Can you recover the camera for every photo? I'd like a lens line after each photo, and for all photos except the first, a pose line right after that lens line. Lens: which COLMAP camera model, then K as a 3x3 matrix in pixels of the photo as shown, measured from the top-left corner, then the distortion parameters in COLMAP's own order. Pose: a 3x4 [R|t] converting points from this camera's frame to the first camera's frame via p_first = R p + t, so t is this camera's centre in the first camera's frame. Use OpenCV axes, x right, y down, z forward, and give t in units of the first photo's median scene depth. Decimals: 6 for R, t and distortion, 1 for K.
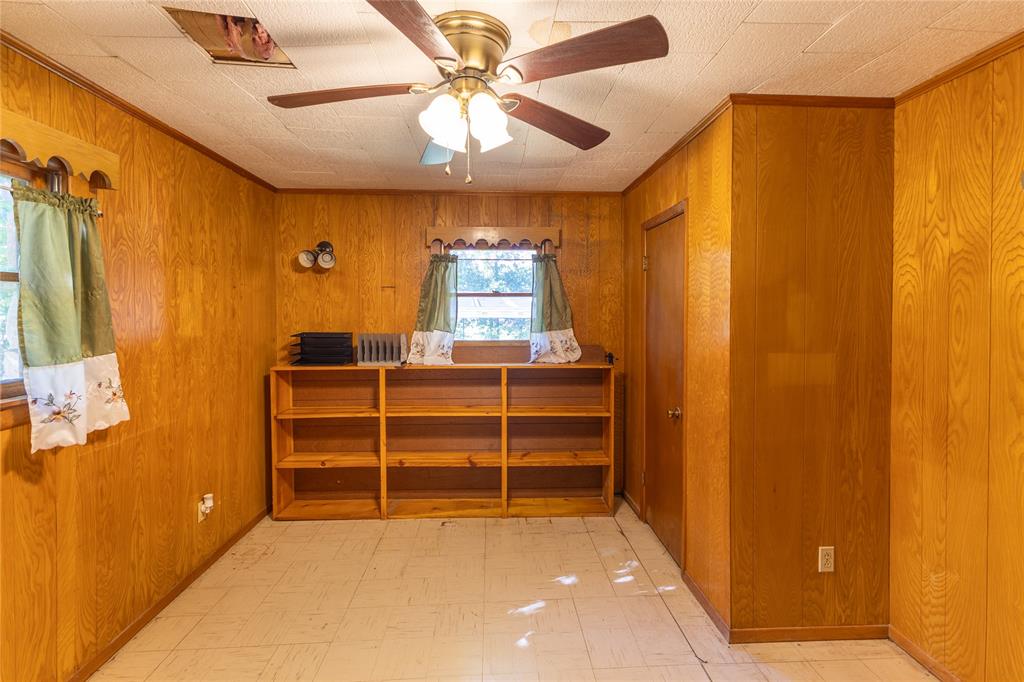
lens RADIAL K [[453.1, 0, 510.8], [0, 453.1, 315.1], [0, 0, 1]] dist [0.000292, -0.000174]
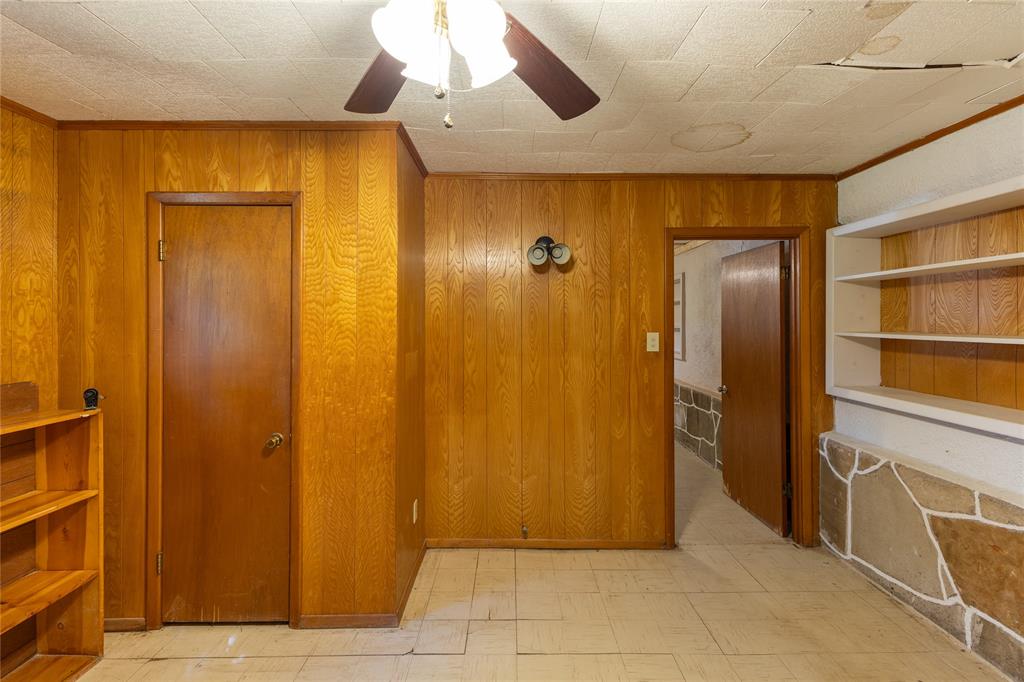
lens RADIAL K [[445.2, 0, 511.7], [0, 445.2, 318.8], [0, 0, 1]] dist [-0.000612, -0.000033]
pose [[0.038440, 0.004932, 0.999249, -0.588681], [0.014688, 0.999877, -0.005500, 0.003480], [-0.999153, 0.014889, 0.038363, 0.704346]]
